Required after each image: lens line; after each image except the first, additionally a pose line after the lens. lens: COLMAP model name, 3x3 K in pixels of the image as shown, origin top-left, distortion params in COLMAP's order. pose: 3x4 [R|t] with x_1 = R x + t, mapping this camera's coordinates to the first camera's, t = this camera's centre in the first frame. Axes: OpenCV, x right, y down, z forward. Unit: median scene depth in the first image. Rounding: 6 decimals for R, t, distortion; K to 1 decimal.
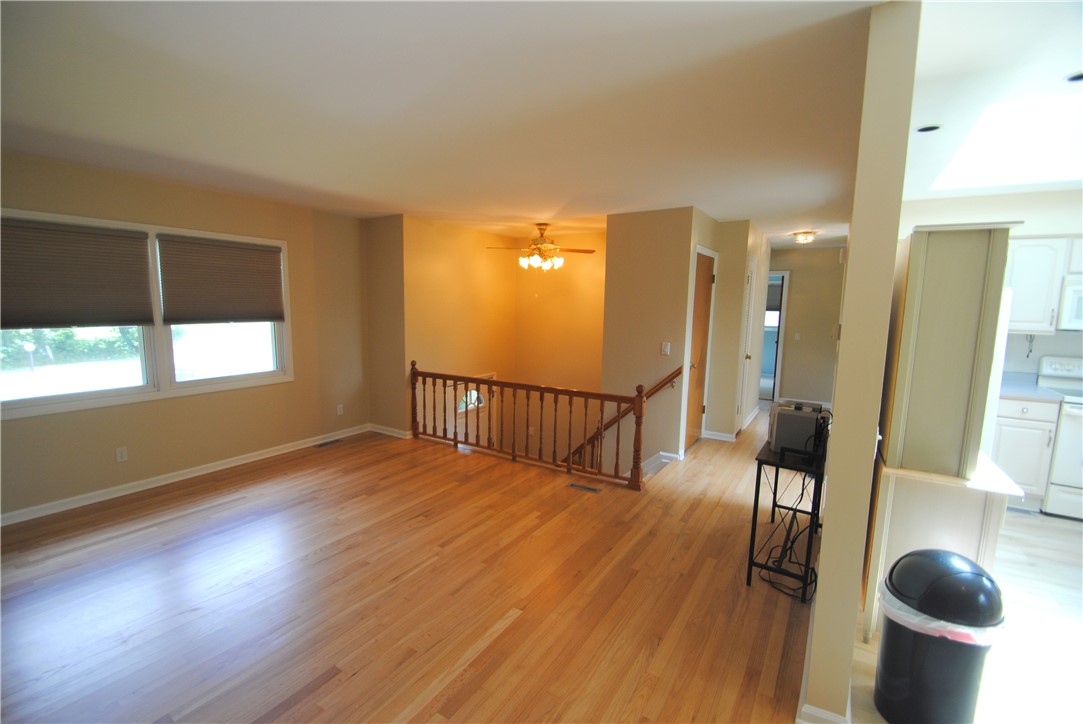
lens RADIAL K [[474.9, 0, 522.6], [0, 474.9, 361.1], [0, 0, 1]] dist [0.015369, -0.014429]
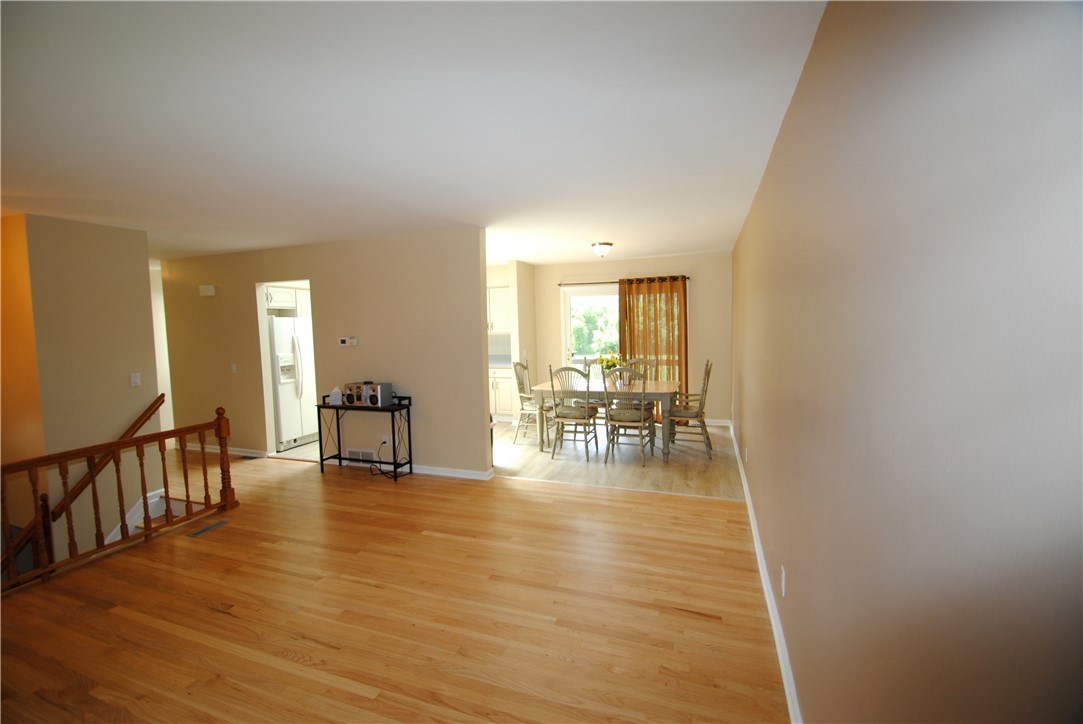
lens RADIAL K [[474.9, 0, 522.6], [0, 474.9, 361.1], [0, 0, 1]] dist [0.015369, -0.014429]
pose [[-0.213372, -0.084743, 0.973289, -0.917454], [0.139729, 0.983342, 0.116251, -0.078094], [-0.966927, 0.160801, -0.197977, 0.569374]]
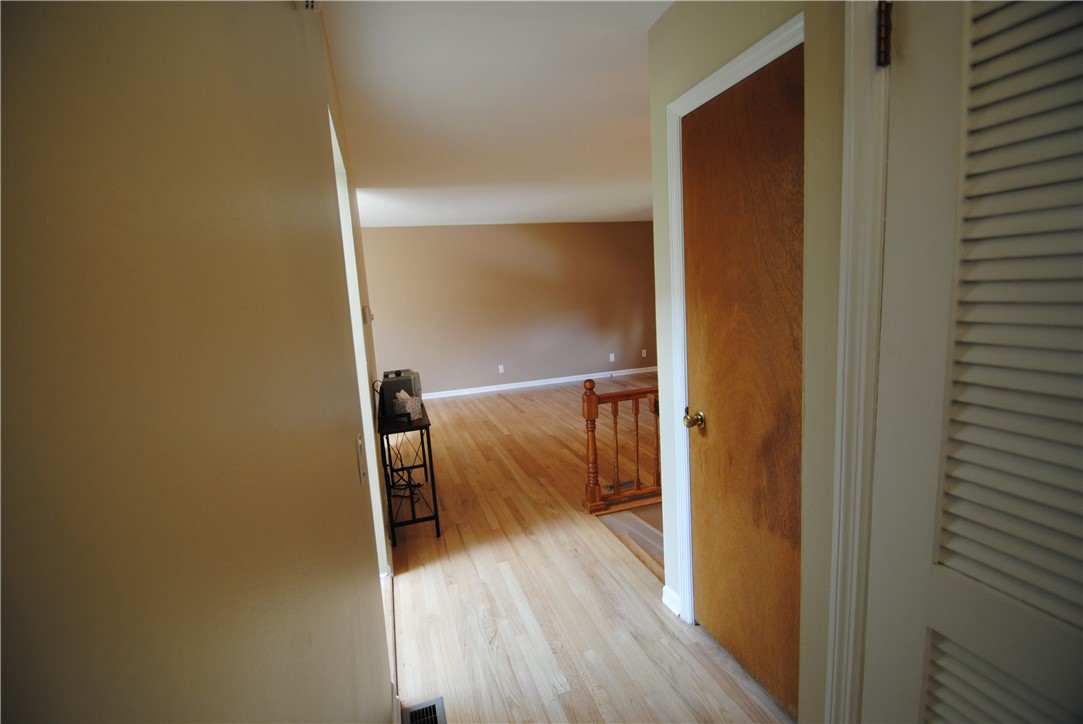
lens RADIAL K [[474.9, 0, 522.6], [0, 474.9, 361.1], [0, 0, 1]] dist [0.015369, -0.014429]
pose [[-0.638272, 0.137994, -0.757342, 0.978728], [-0.037740, 0.977010, 0.209825, -0.150933], [0.768885, 0.162508, -0.618390, 1.510554]]
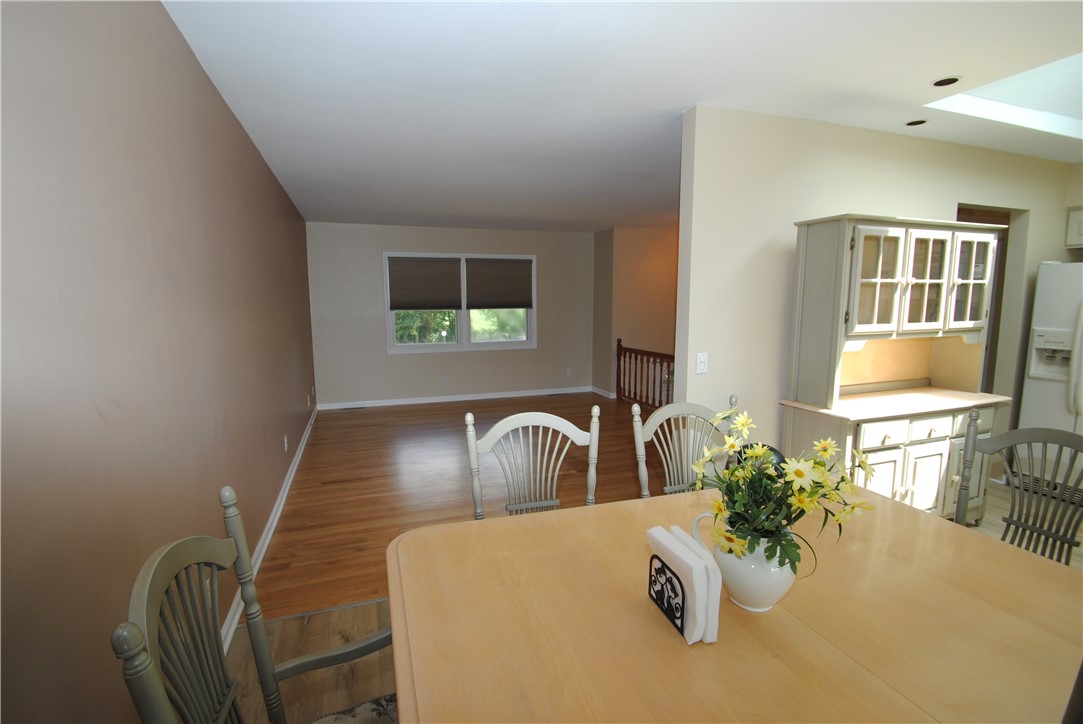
lens RADIAL K [[474.9, 0, 522.6], [0, 474.9, 361.1], [0, 0, 1]] dist [0.015369, -0.014429]
pose [[0.794119, 0.058369, -0.604952, 0.522925], [-0.056240, 0.998164, 0.022482, 0.067662], [0.605154, 0.016170, 0.795944, -0.290025]]
